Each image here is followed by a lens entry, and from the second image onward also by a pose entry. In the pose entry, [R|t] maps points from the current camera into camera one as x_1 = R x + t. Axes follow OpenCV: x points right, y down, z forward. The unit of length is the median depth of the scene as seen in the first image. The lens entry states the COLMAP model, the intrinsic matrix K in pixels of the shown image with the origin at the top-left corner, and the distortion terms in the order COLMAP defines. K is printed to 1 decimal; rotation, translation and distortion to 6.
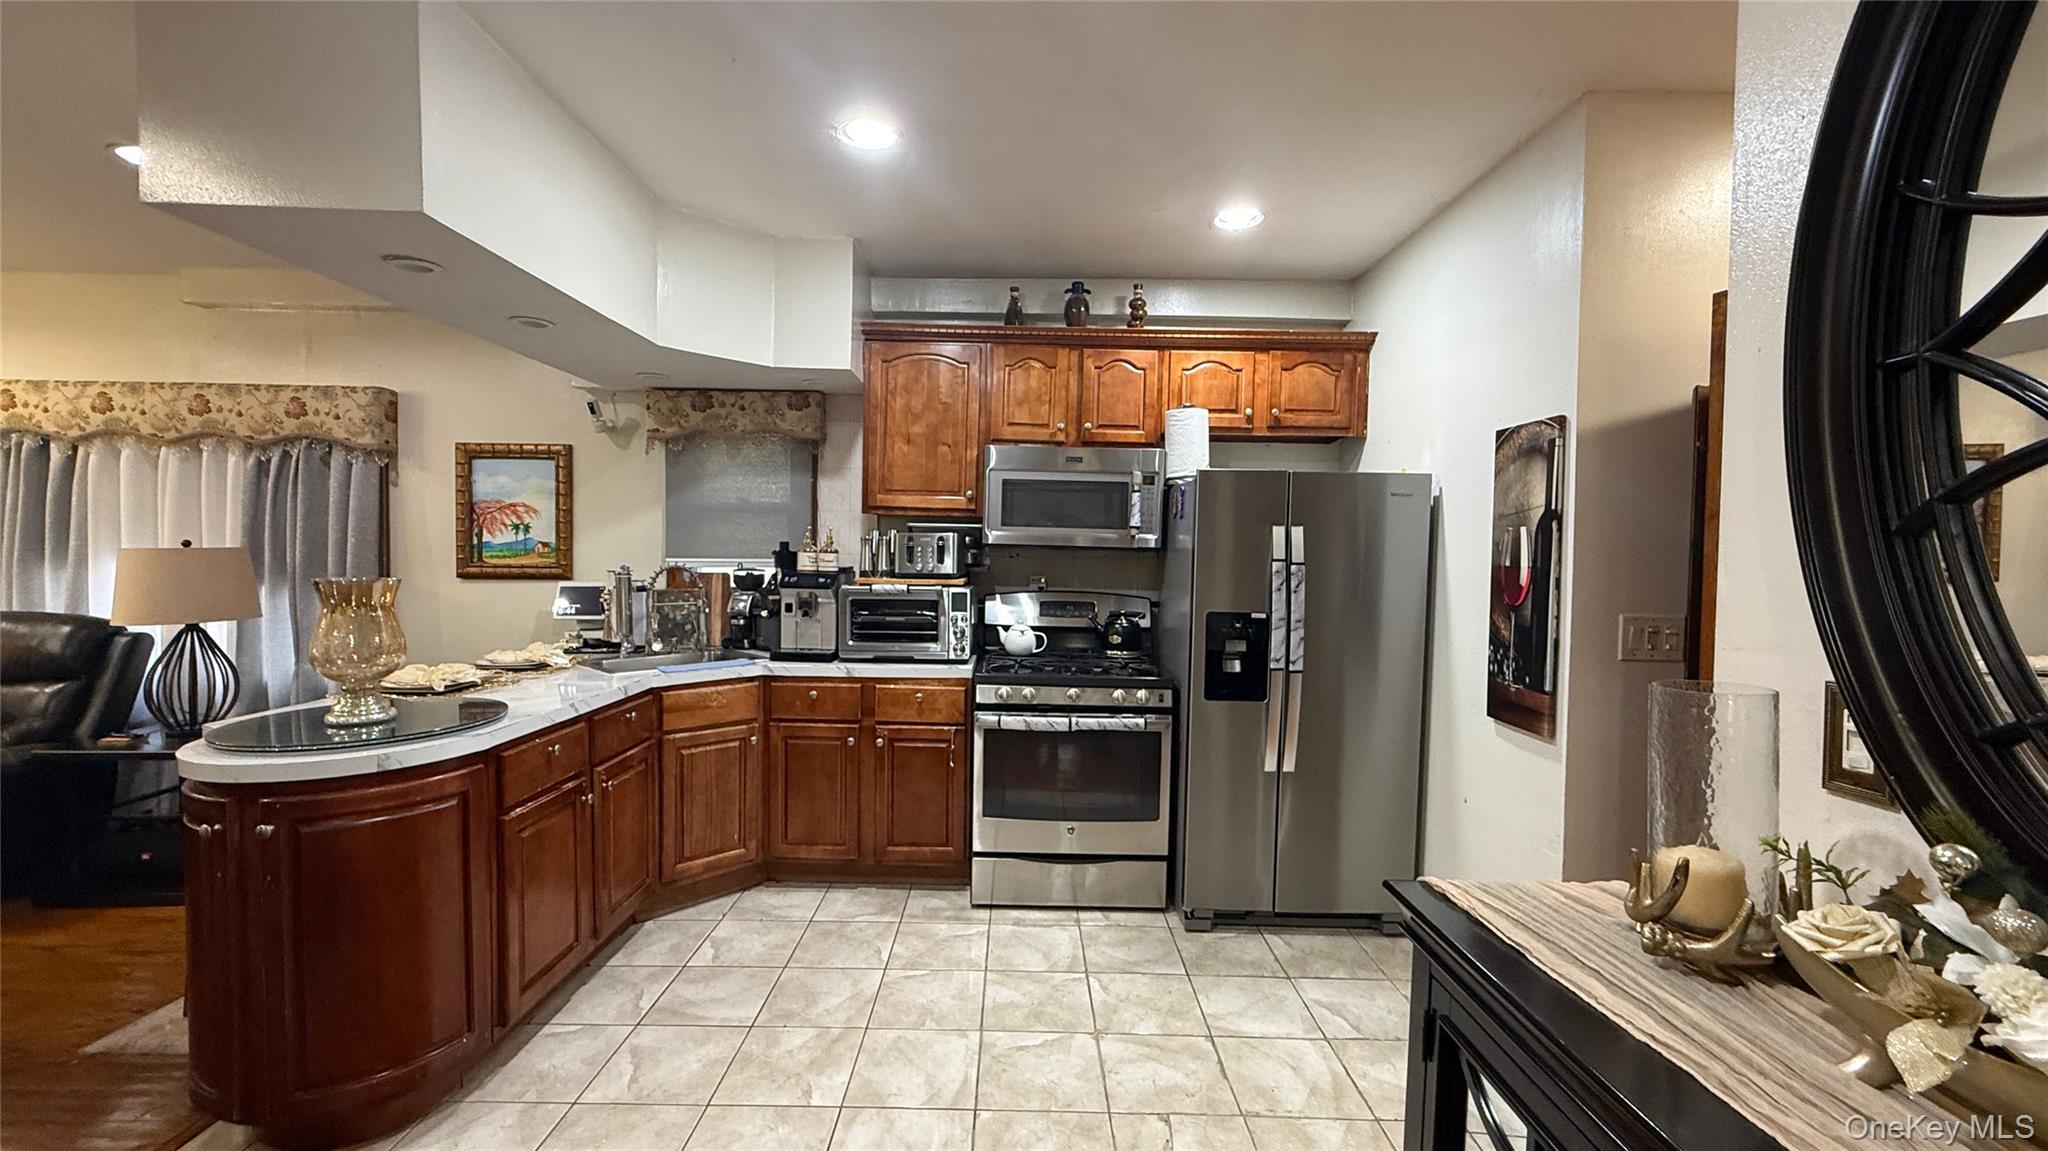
lens RADIAL K [[815.6, 0, 1016.5], [0, 815.6, 578.6], [0, 0, 1]] dist [-0.000627, 0.000212]
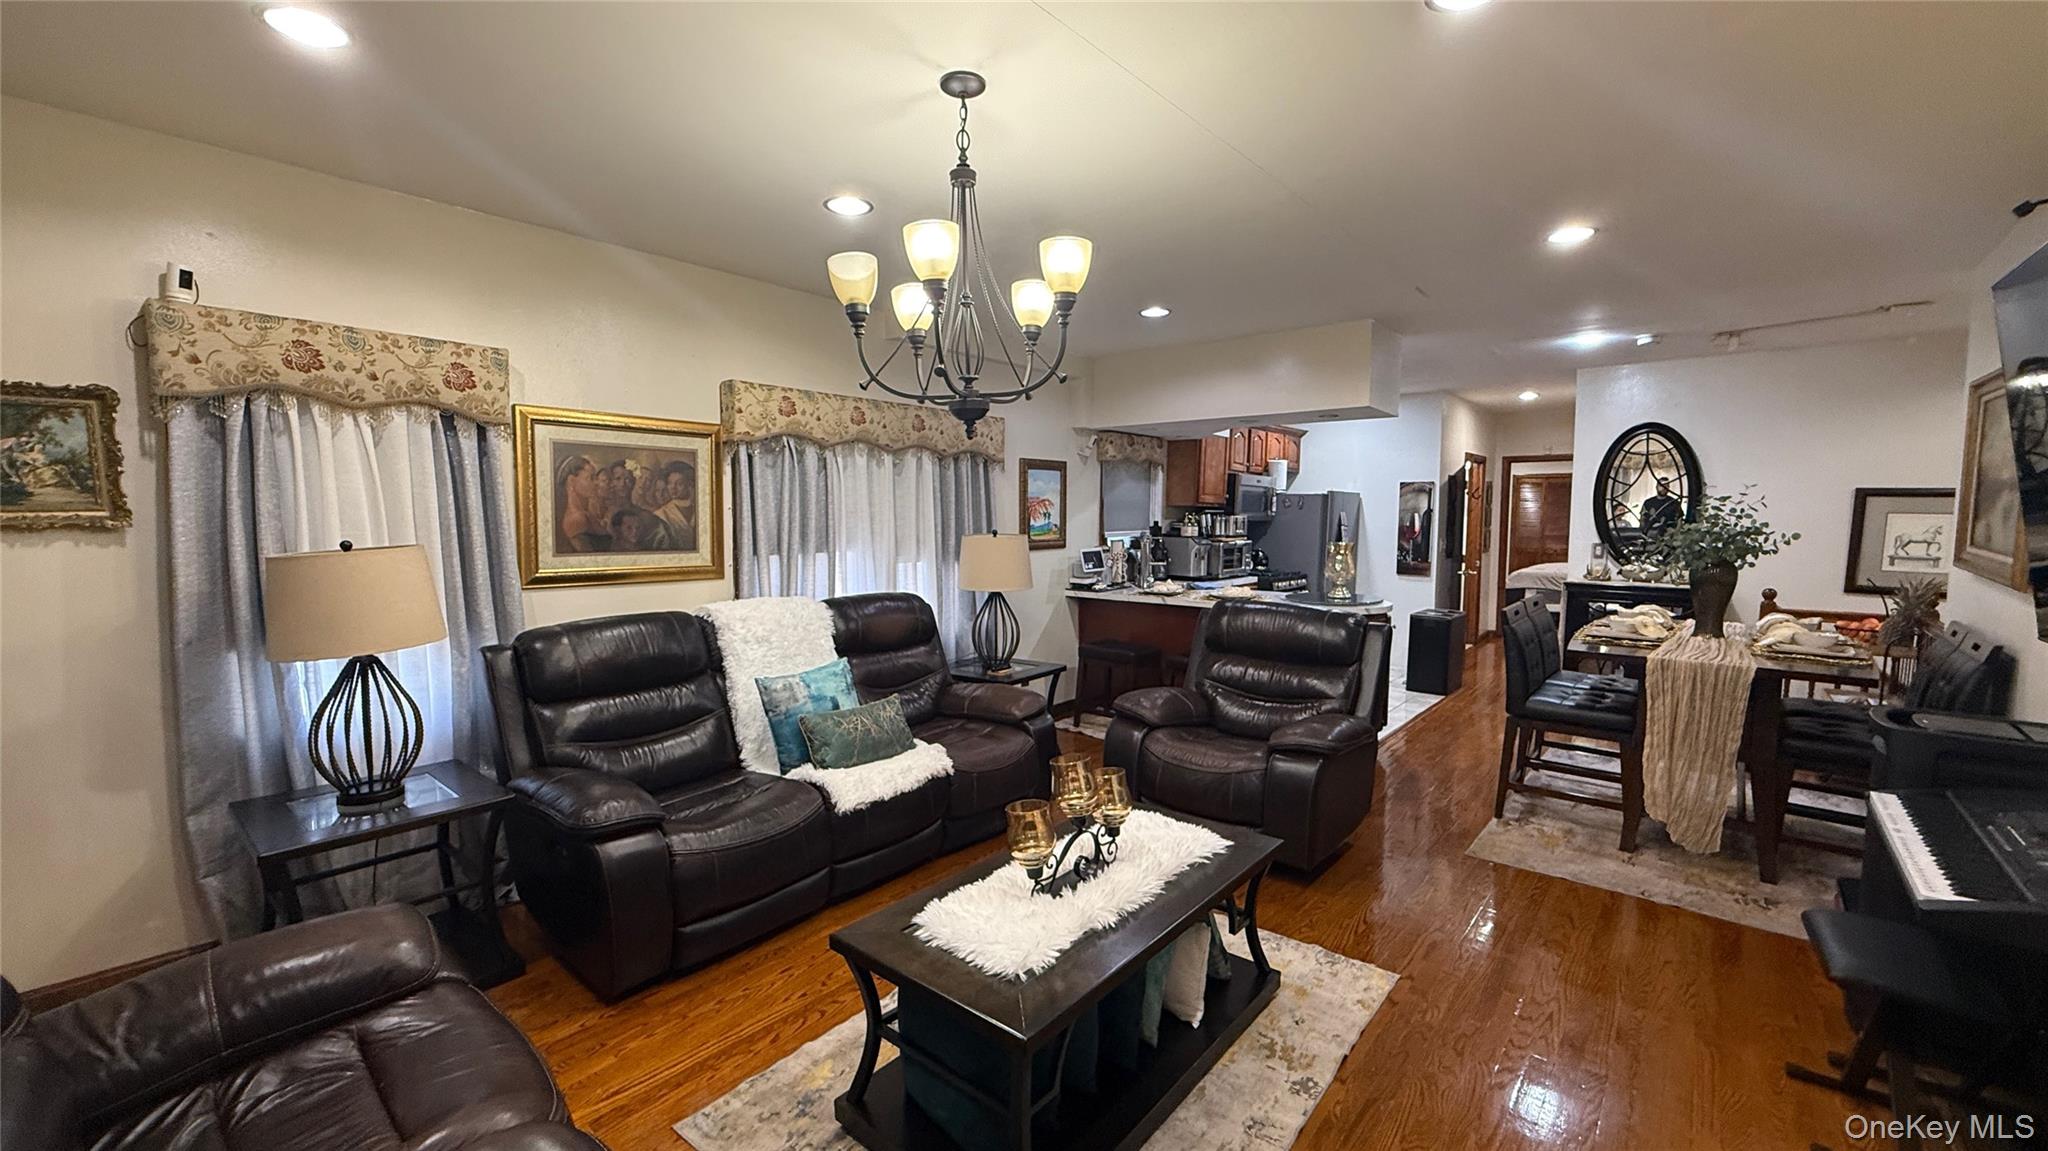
lens RADIAL K [[815.6, 0, 1016.2], [0, 815.6, 577.7], [0, 0, 1]] dist [-0.000627, 0.000212]
pose [[0.647749, -0.075144, 0.758139, -1.841712], [0.033306, 0.996966, 0.070359, -0.056741], [-0.761125, -0.020325, 0.648286, 0.057008]]
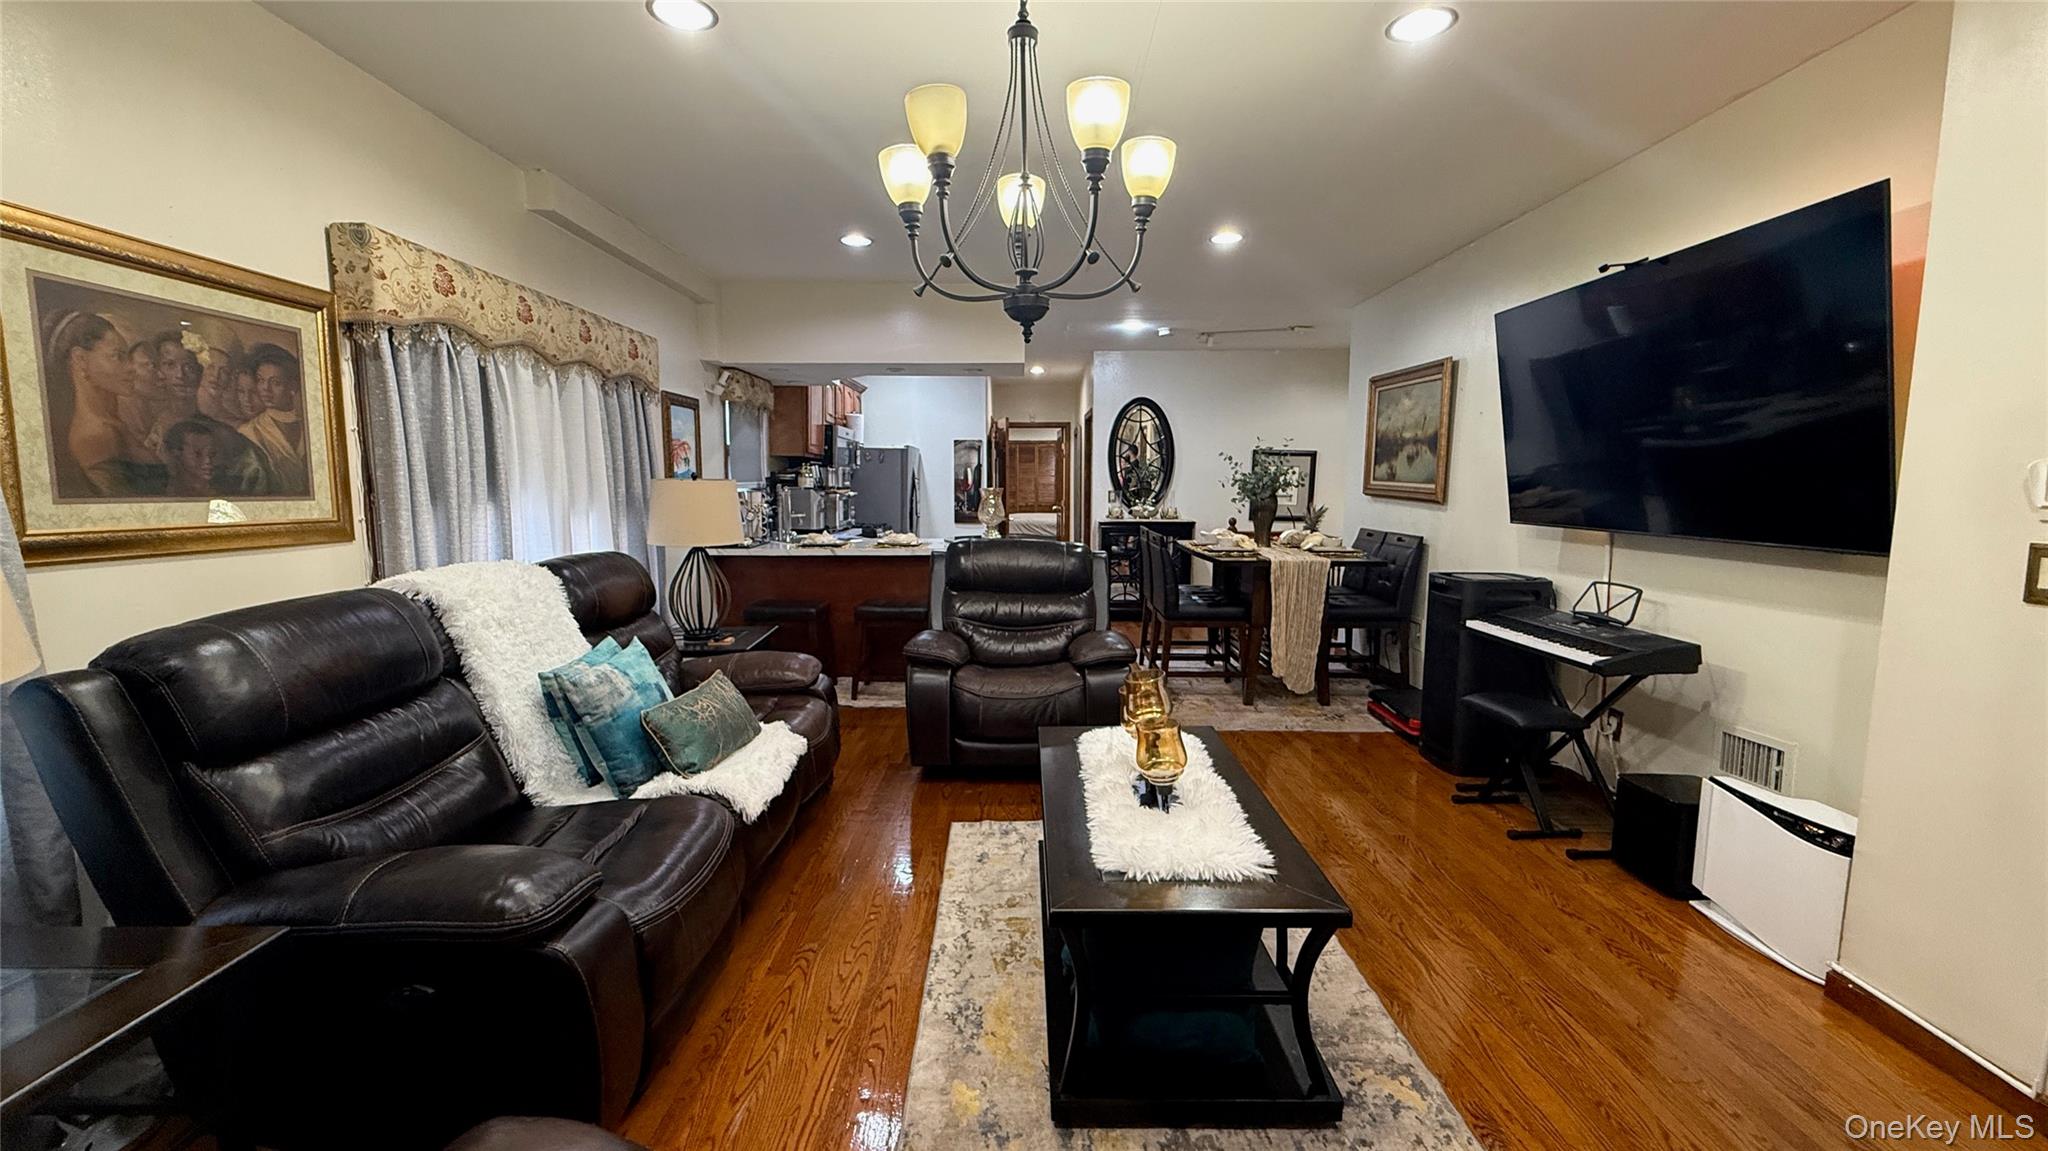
lens RADIAL K [[815.6, 0, 1015.8], [0, 815.6, 578.4], [0, 0, 1]] dist [-0.000627, 0.000212]
pose [[0.006085, -0.134265, 0.990927, -1.951684], [0.032305, 0.990454, 0.134002, -0.035654], [-0.999460, 0.031196, 0.010364, 0.479341]]
